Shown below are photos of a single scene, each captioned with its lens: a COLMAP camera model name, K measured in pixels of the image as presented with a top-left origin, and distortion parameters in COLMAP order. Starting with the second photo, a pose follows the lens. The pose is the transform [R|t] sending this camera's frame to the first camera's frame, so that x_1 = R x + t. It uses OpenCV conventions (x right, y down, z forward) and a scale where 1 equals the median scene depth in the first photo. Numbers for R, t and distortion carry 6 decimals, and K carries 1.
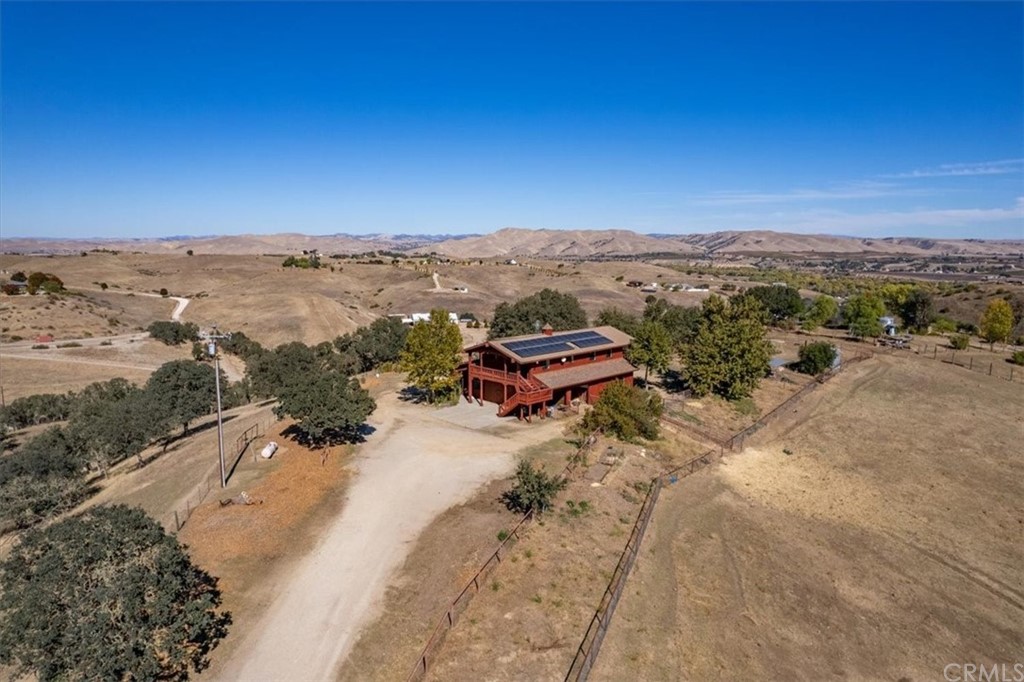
lens RADIAL K [[657.5, 0, 512.0], [0, 657.5, 341.0], [0, 0, 1]] dist [-0.044303, 0.004674]
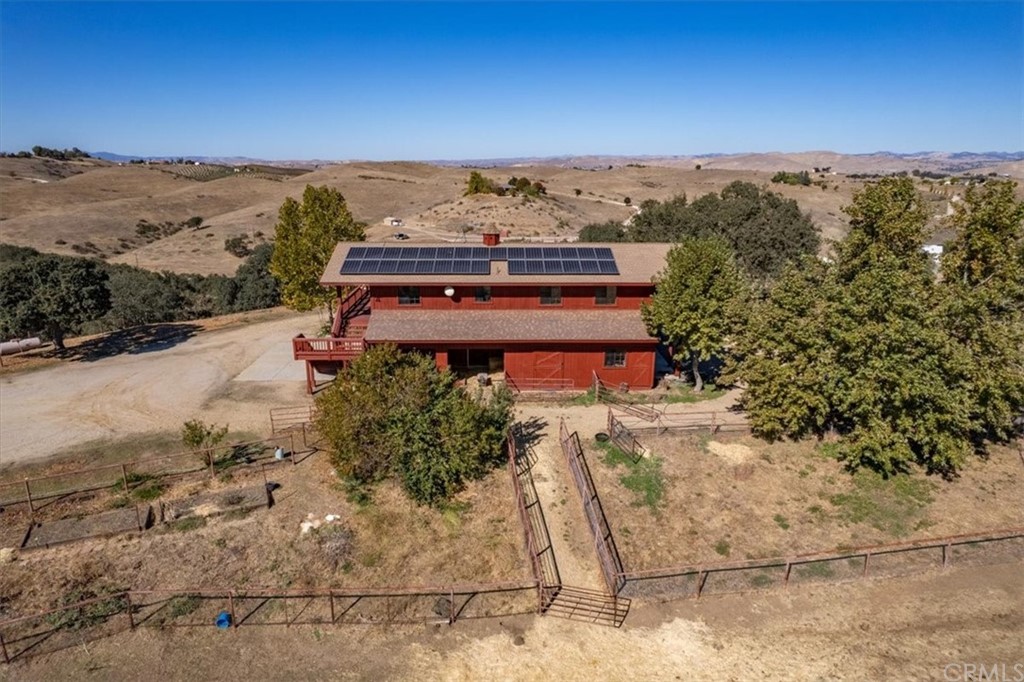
lens RADIAL K [[641.6, 0, 512.8], [0, 641.6, 359.5], [0, 0, 1]] dist [-0.044701, 0.036918]
pose [[0.723762, 0.203767, -0.659278, 0.412505], [-0.101376, 0.976438, 0.190502, -0.017829], [0.682562, -0.071043, 0.727367, 0.603970]]
